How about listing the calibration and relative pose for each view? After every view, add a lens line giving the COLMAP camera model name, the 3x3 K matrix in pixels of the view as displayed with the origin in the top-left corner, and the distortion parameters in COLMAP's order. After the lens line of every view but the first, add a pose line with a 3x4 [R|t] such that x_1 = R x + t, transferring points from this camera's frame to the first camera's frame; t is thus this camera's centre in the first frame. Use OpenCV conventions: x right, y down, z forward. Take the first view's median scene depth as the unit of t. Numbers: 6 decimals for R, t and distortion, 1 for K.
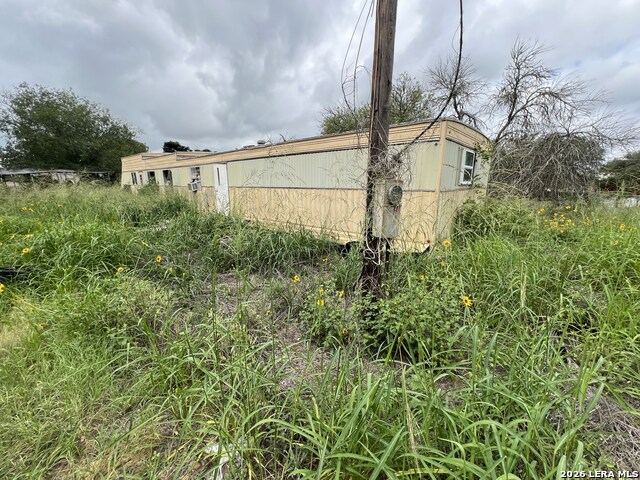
lens RADIAL K [[258.0, 0, 315.8], [0, 258.0, 238.0], [0, 0, 1]] dist [-0.003800, 0.000052]
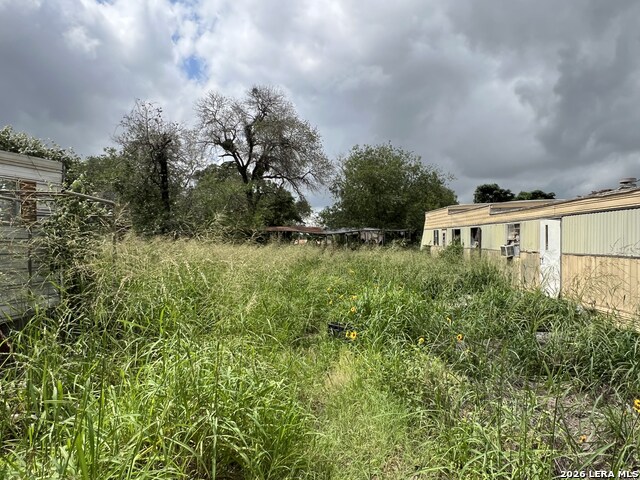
lens RADIAL K [[494.1, 0, 318.3], [0, 494.1, 238.9], [0, 0, 1]] dist [0.007049, 0.008598]
pose [[0.683330, 0.017752, -0.729893, 0.148837], [-0.159884, 0.979078, -0.125872, 0.017947], [0.712388, 0.202710, 0.671872, -0.269787]]
